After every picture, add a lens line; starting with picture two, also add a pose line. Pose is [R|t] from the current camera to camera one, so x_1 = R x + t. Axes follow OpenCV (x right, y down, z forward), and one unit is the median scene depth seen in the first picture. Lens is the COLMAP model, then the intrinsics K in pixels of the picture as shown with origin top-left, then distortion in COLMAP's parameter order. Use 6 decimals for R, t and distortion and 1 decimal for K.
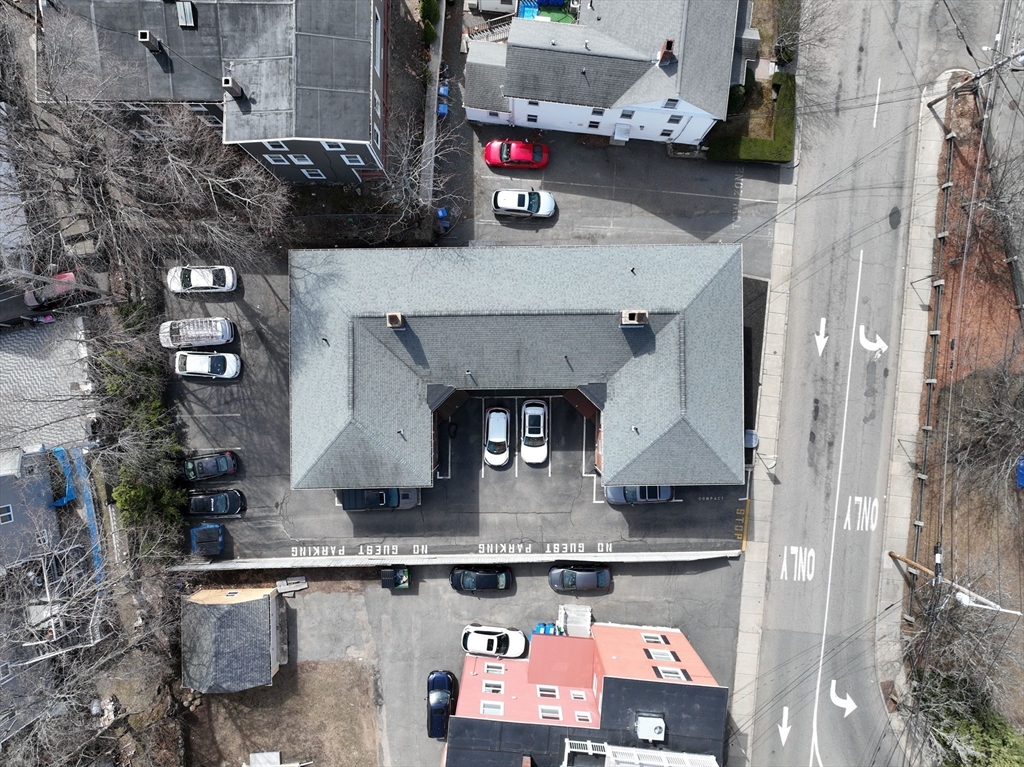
lens RADIAL K [[722.4, 0, 511.8], [0, 722.4, 386.1], [0, 0, 1]] dist [0.000090, 0.016753]
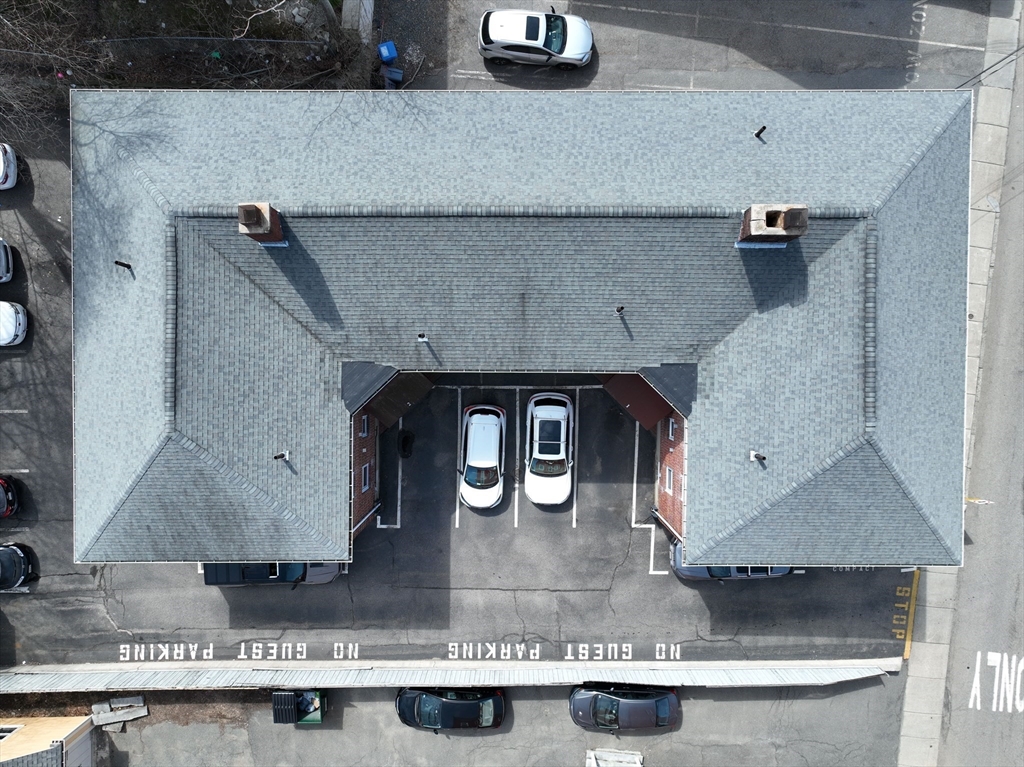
lens RADIAL K [[722.4, 0, 511.8], [0, 722.4, 386.1], [0, 0, 1]] dist [0.000090, 0.016753]
pose [[0.999886, 0.015034, -0.001699, 0.002430], [-0.014995, 0.999663, 0.021175, 0.002263], [0.002017, -0.021147, 0.999774, 0.435244]]
